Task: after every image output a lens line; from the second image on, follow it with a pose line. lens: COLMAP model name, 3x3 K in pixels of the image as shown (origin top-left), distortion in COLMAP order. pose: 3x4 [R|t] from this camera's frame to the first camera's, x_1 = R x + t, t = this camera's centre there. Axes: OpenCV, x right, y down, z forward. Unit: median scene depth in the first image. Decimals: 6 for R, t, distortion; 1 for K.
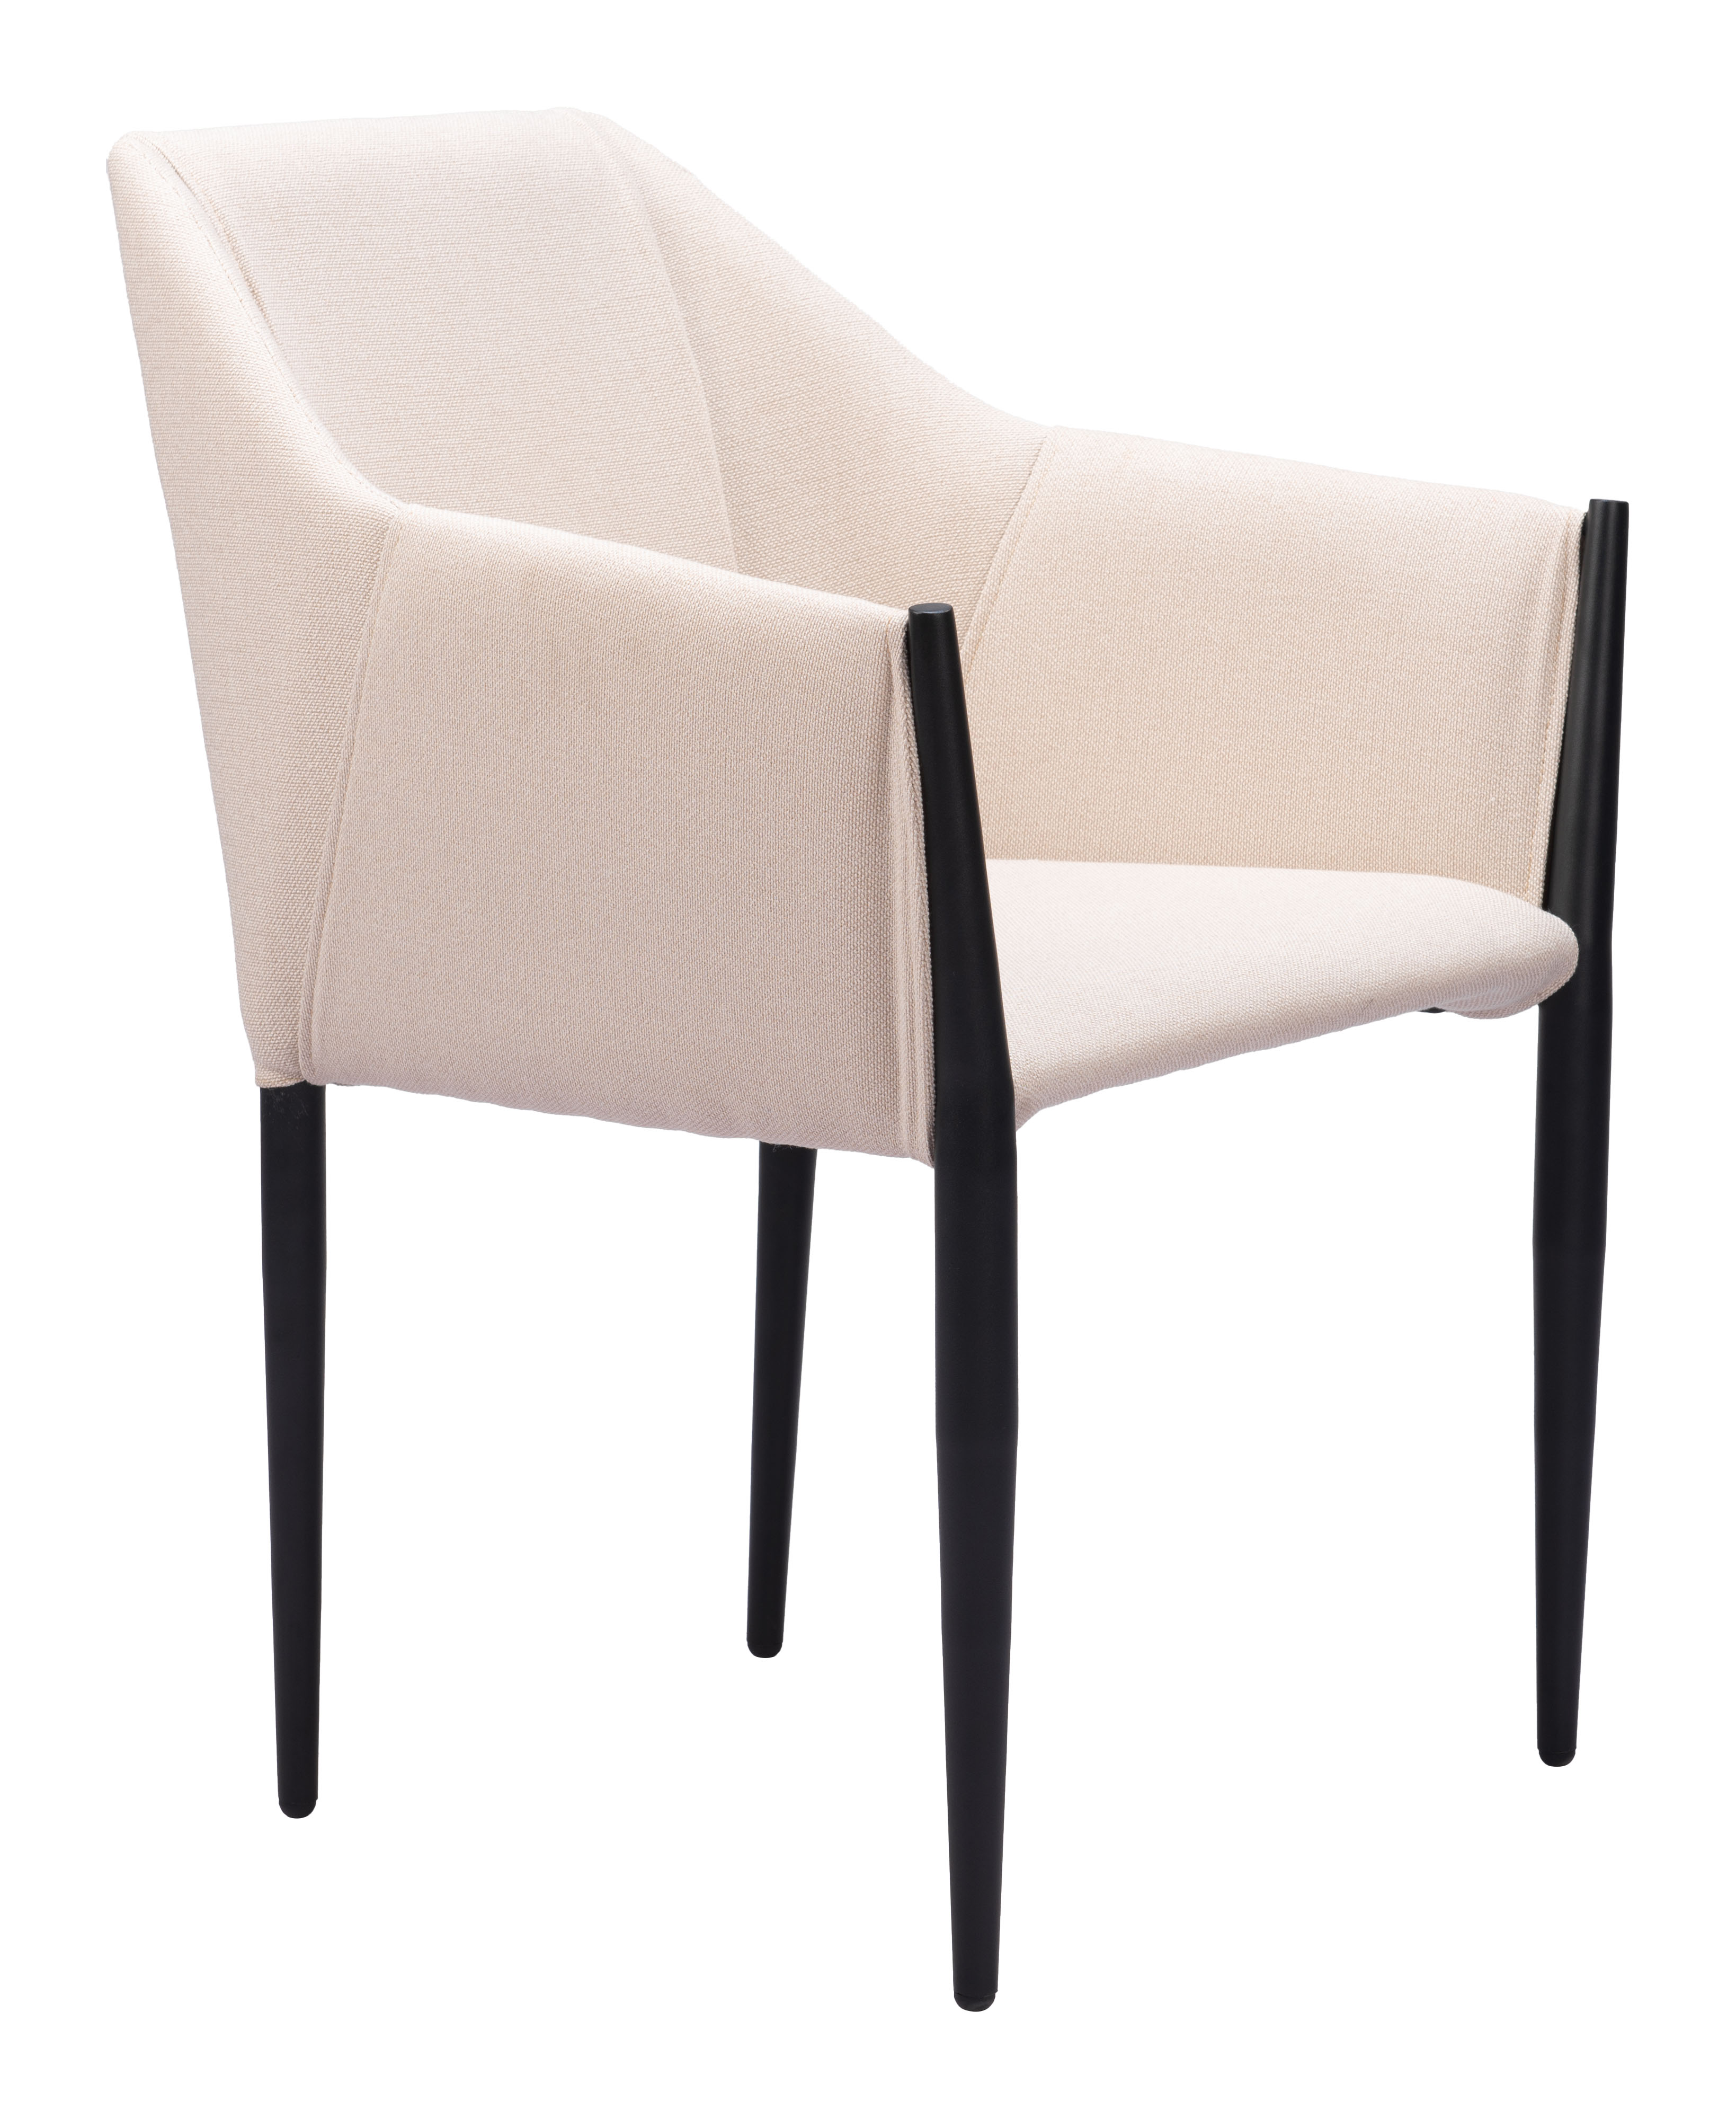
lens RADIAL K [[4646.3, 0, 868.0], [0, 4646.3, 1059.0], [0, 0, 1]] dist [0.041280, -0.090886]
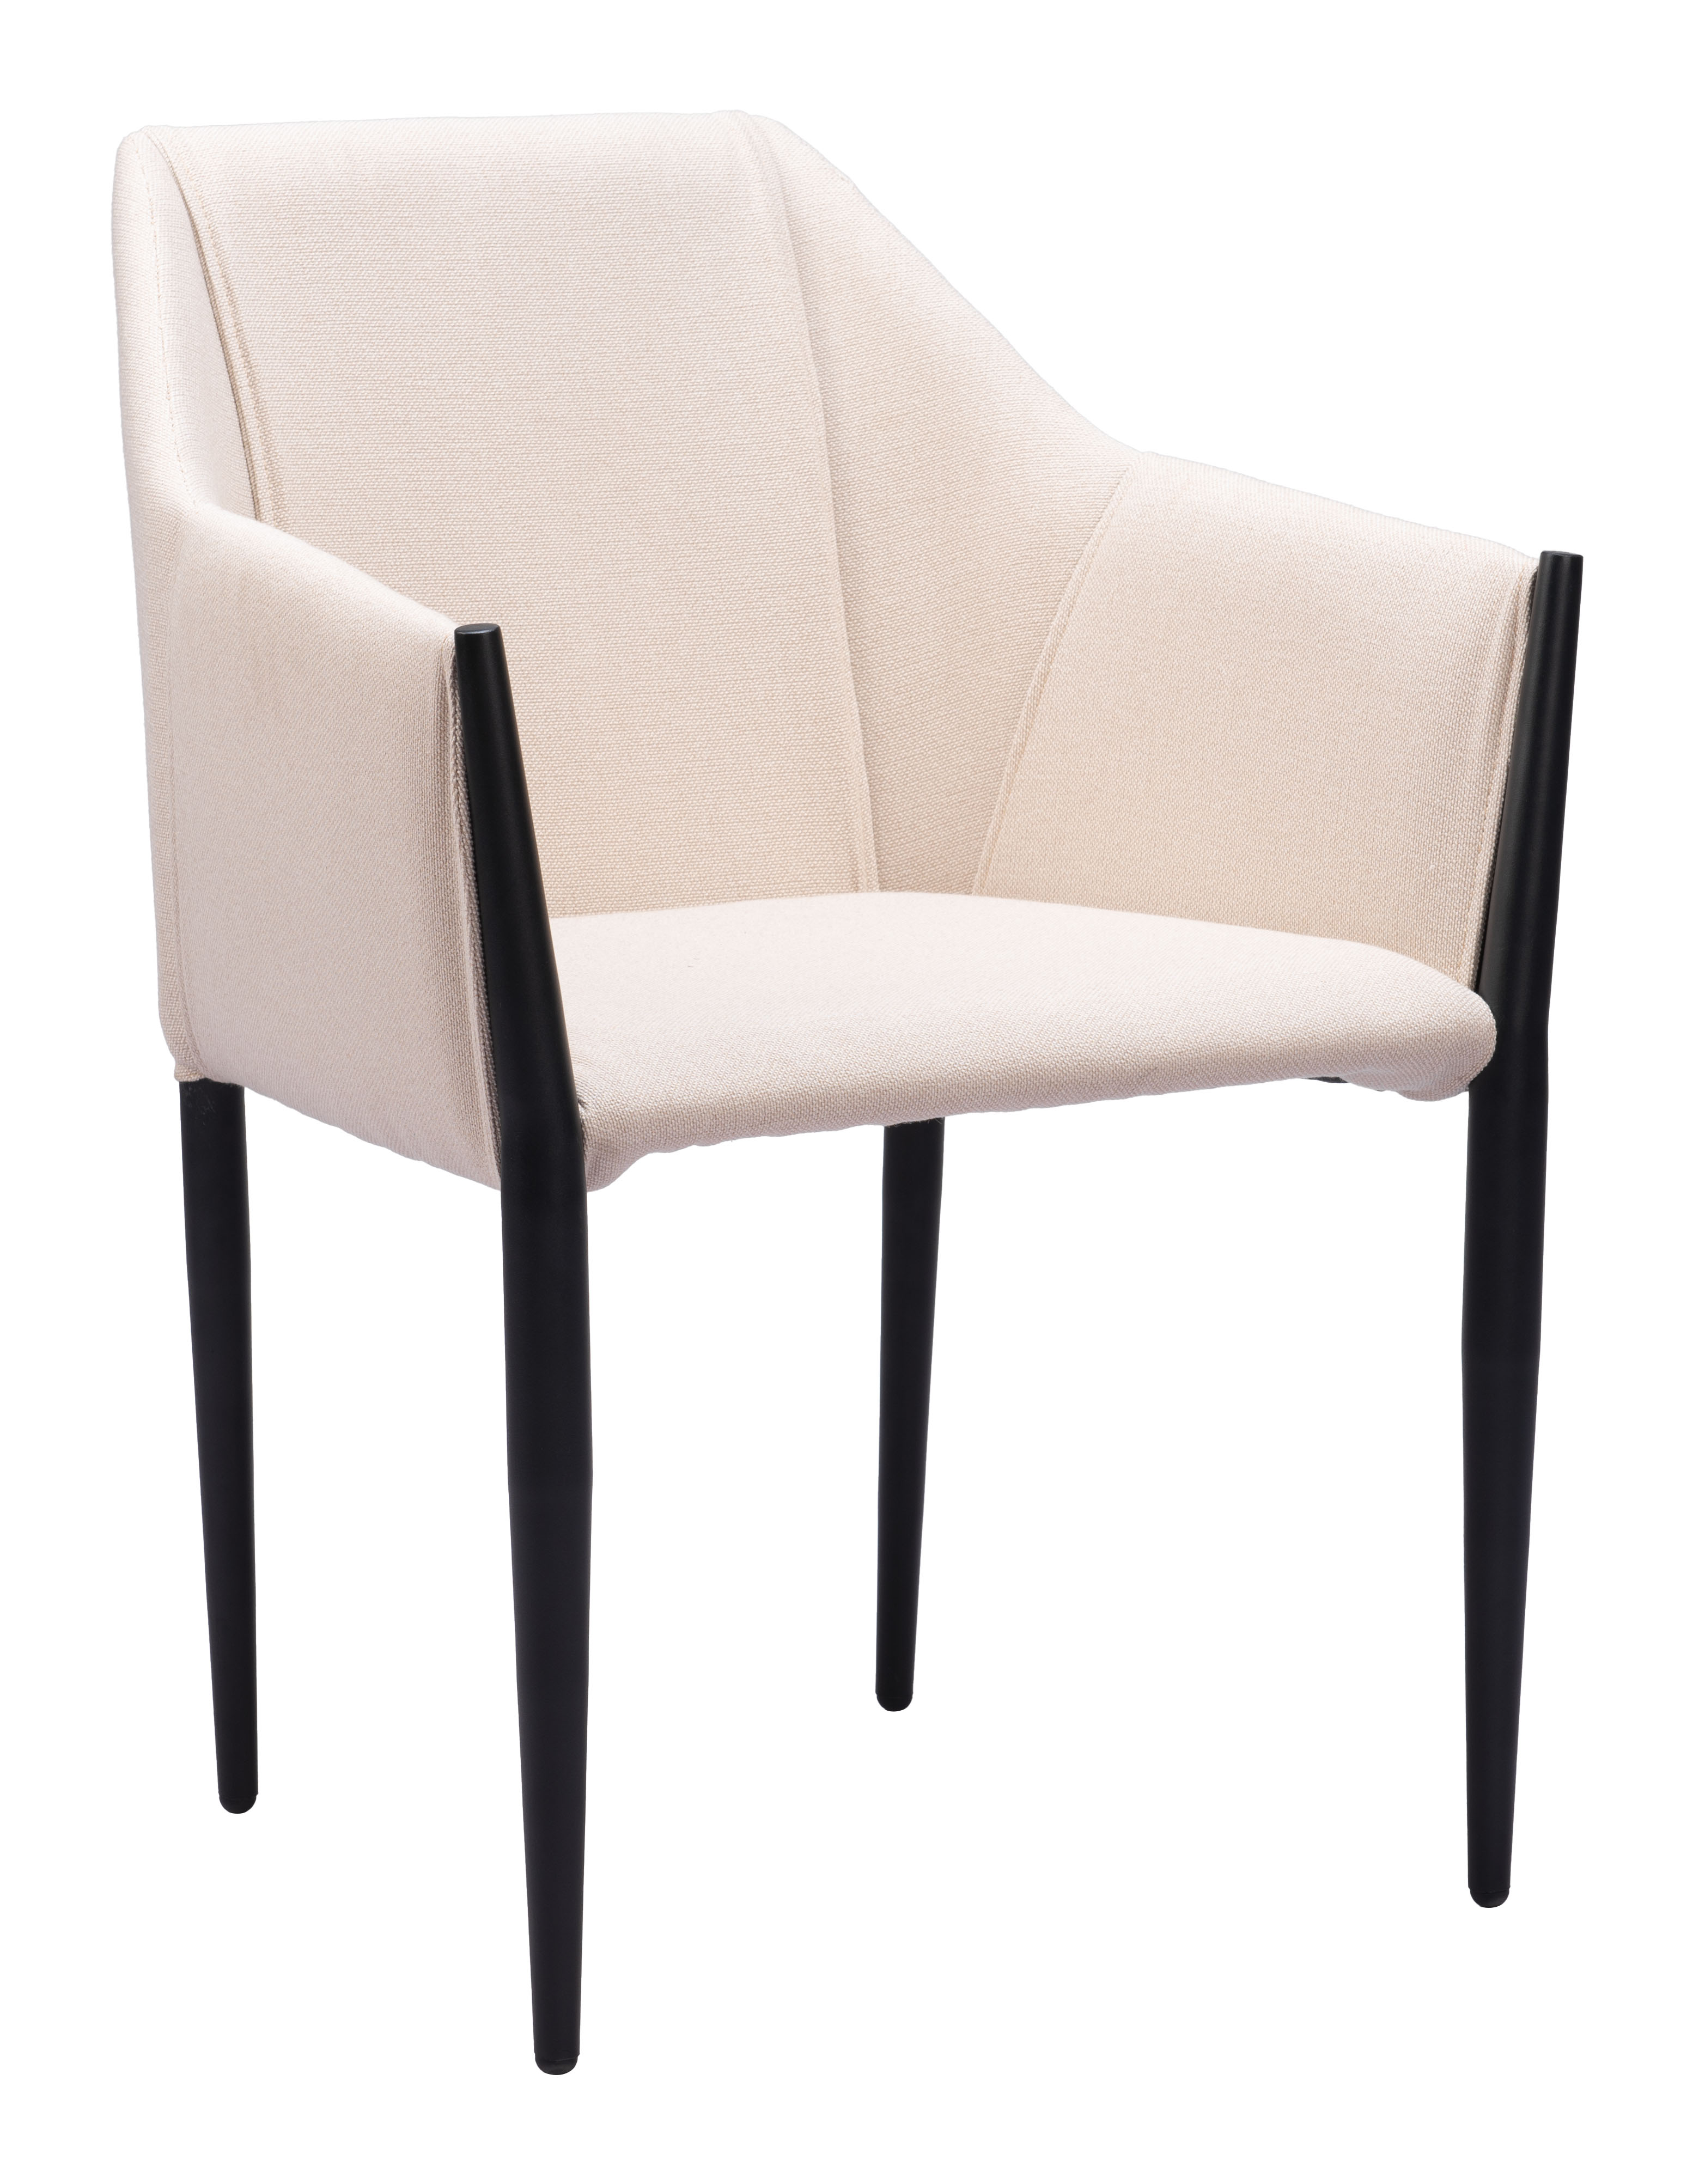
lens RADIAL K [[4761.4, 0, 846.5], [0, 4761.4, 1092.0], [0, 0, 1]] dist [0.011986, 0.488401]
pose [[0.962973, 0.071600, -0.259917, 0.271999], [-0.071291, 0.997399, 0.010625, -0.012439], [0.260001, 0.008299, 0.965573, 0.044070]]
